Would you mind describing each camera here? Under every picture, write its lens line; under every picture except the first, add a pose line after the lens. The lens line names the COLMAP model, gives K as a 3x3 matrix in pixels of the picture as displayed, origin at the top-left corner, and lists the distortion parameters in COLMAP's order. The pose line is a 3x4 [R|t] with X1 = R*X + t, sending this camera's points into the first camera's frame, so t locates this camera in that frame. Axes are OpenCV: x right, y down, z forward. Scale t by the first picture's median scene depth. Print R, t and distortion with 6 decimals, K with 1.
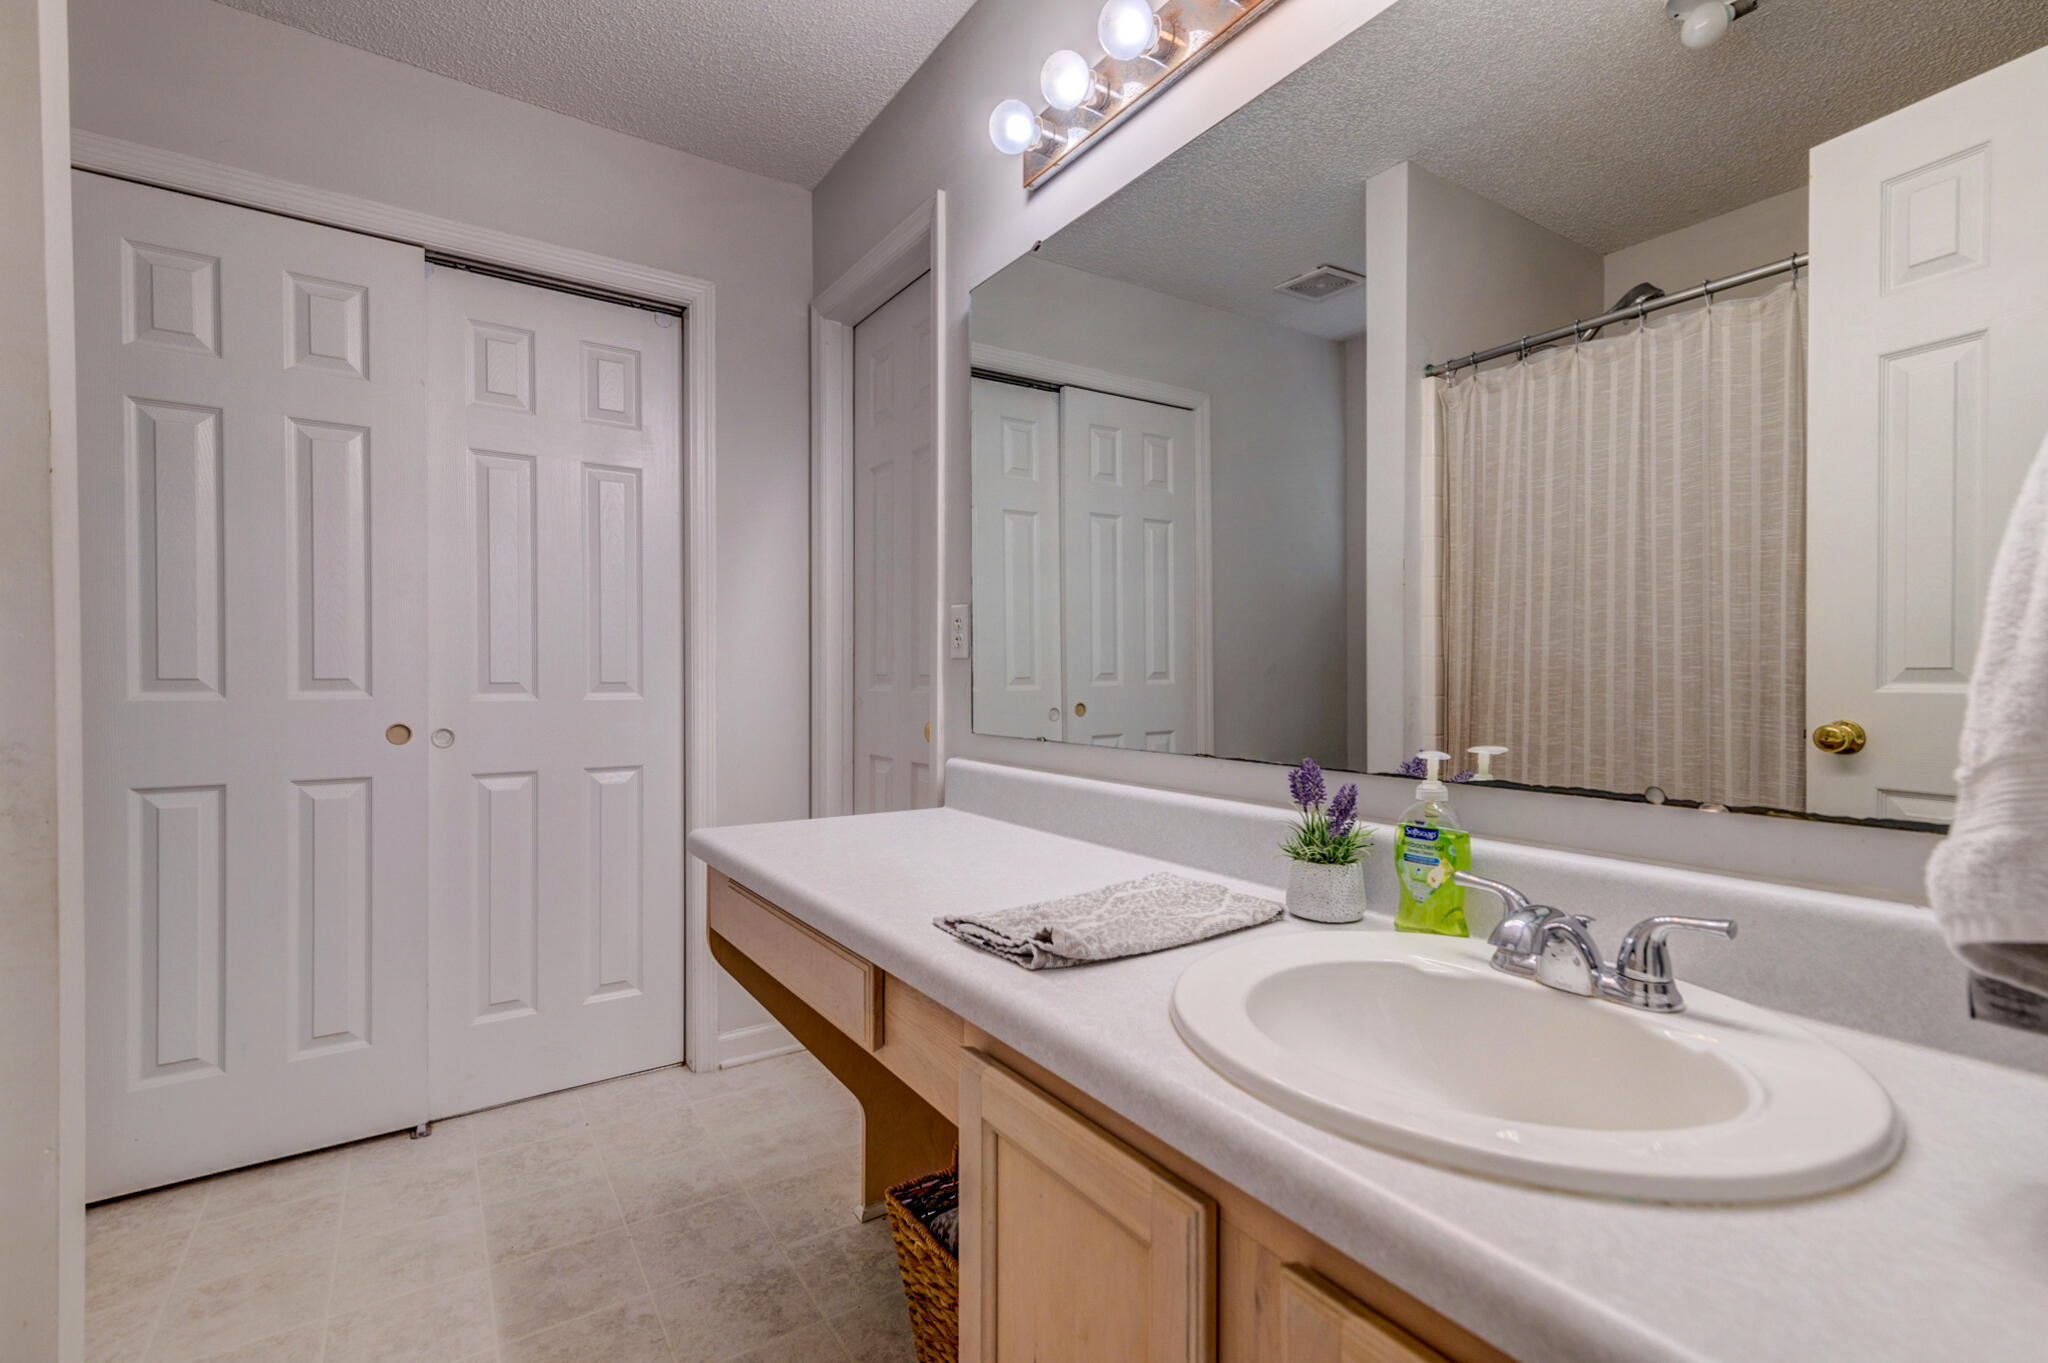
lens RADIAL K [[928.6, 0, 1025.5], [0, 928.6, 684.8], [0, 0, 1]] dist [0.013134, -0.000346]
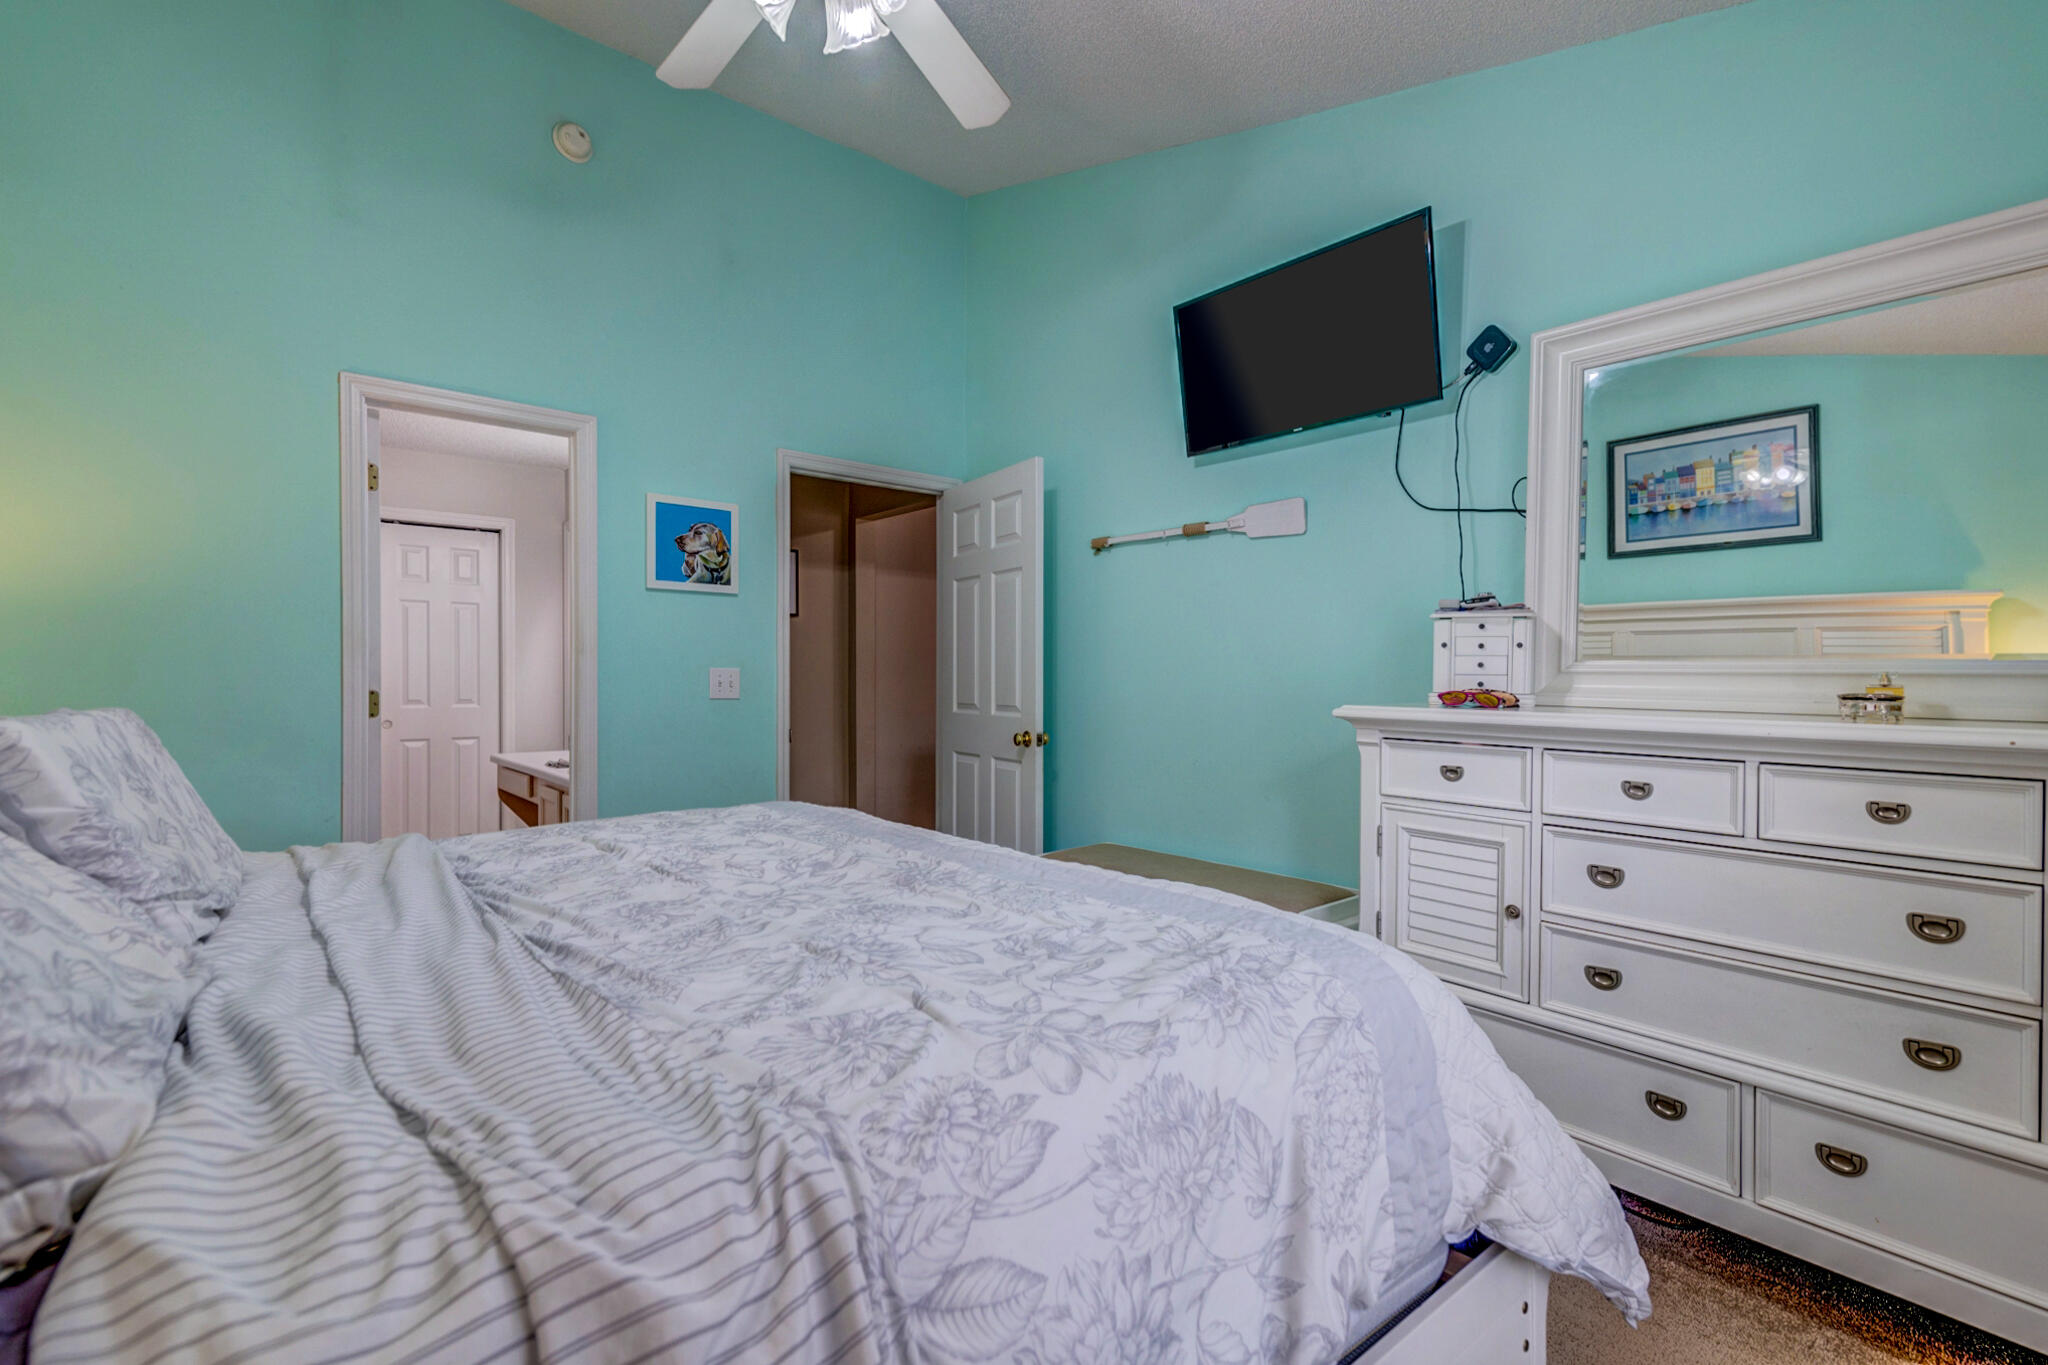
lens RADIAL K [[928.6, 0, 1020.4], [0, 928.6, 686.1], [0, 0, 1]] dist [0.013134, -0.000346]
pose [[0.993025, 0.002878, 0.117871, 0.641778], [-0.003547, 0.999979, 0.005467, -0.054820], [-0.117852, -0.005847, 0.993014, -1.437051]]
